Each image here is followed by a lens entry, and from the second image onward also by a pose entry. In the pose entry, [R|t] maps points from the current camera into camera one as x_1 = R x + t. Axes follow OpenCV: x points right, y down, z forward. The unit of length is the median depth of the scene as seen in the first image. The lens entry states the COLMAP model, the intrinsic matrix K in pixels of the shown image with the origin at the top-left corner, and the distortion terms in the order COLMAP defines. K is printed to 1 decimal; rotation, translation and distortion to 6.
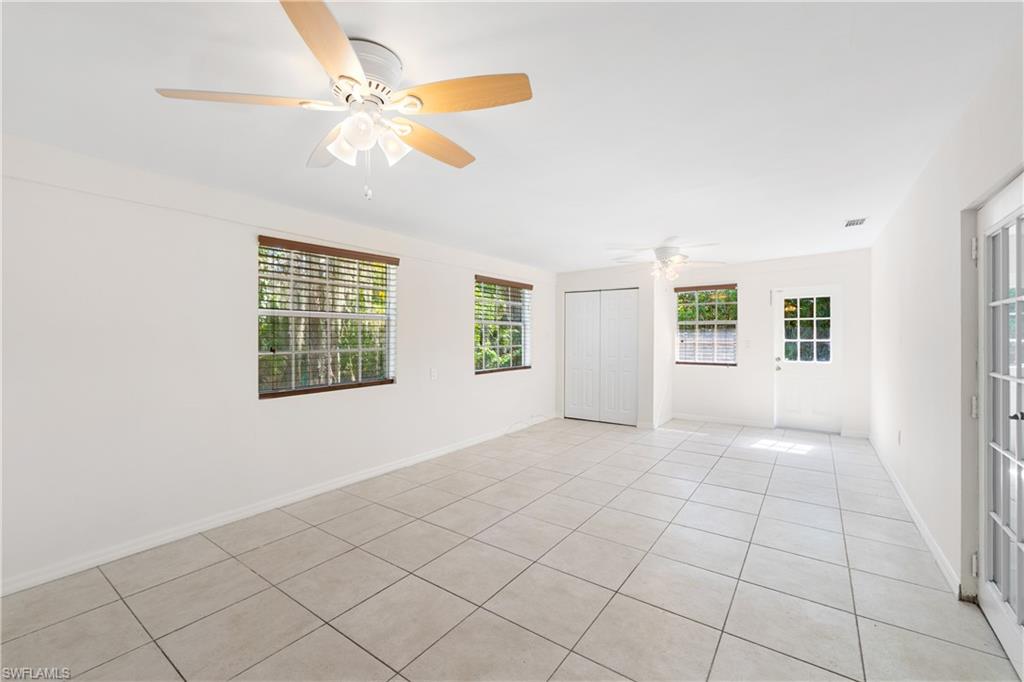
lens RADIAL K [[424.3, 0, 514.6], [0, 424.3, 336.6], [0, 0, 1]] dist [-0.000721, -0.001606]
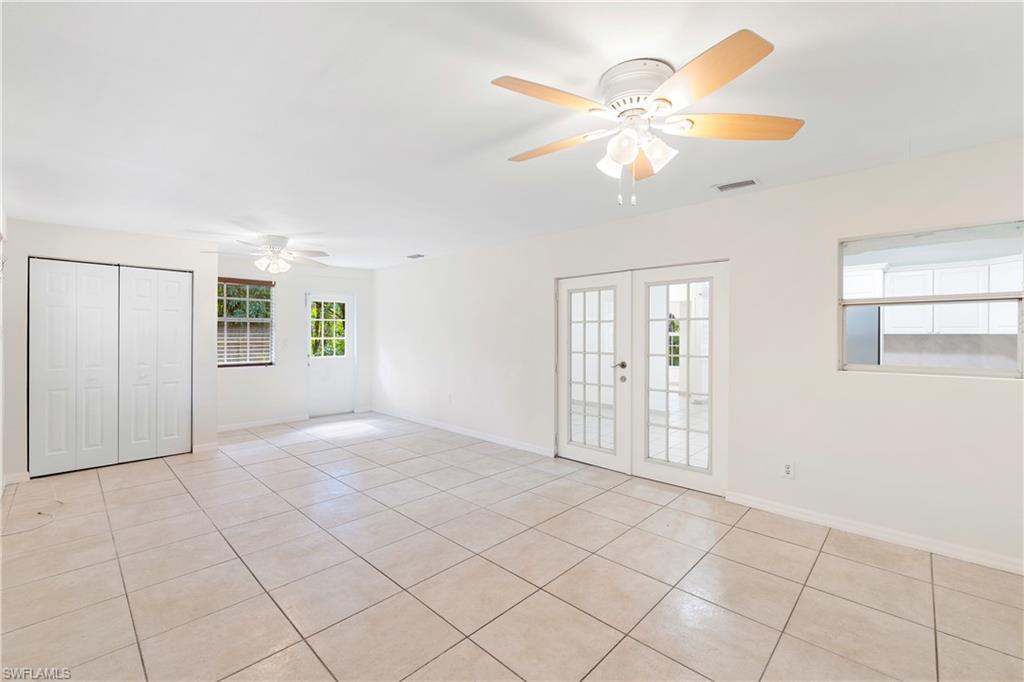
lens RADIAL K [[424.3, 0, 519.0], [0, 424.3, 338.9], [0, 0, 1]] dist [-0.000721, -0.001606]
pose [[0.137928, -0.007701, 0.990412, -0.403541], [-0.000028, 0.999970, 0.007779, 0.001008], [-0.990442, -0.001101, 0.137923, 0.323677]]
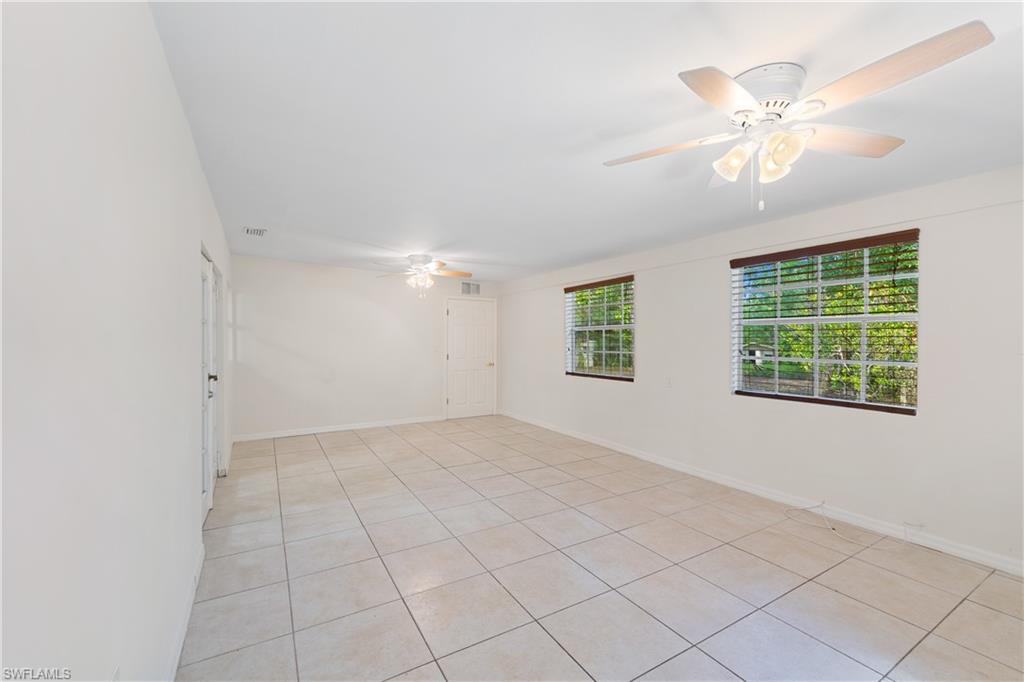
lens RADIAL K [[424.3, 0, 512.2], [0, 424.3, 338.9], [0, 0, 1]] dist [-0.000721, -0.001606]
pose [[-0.411217, -0.003332, -0.911532, 0.658076], [-0.007486, 0.999972, -0.000278, -0.002926], [0.911507, 0.006709, -0.411230, 0.844555]]
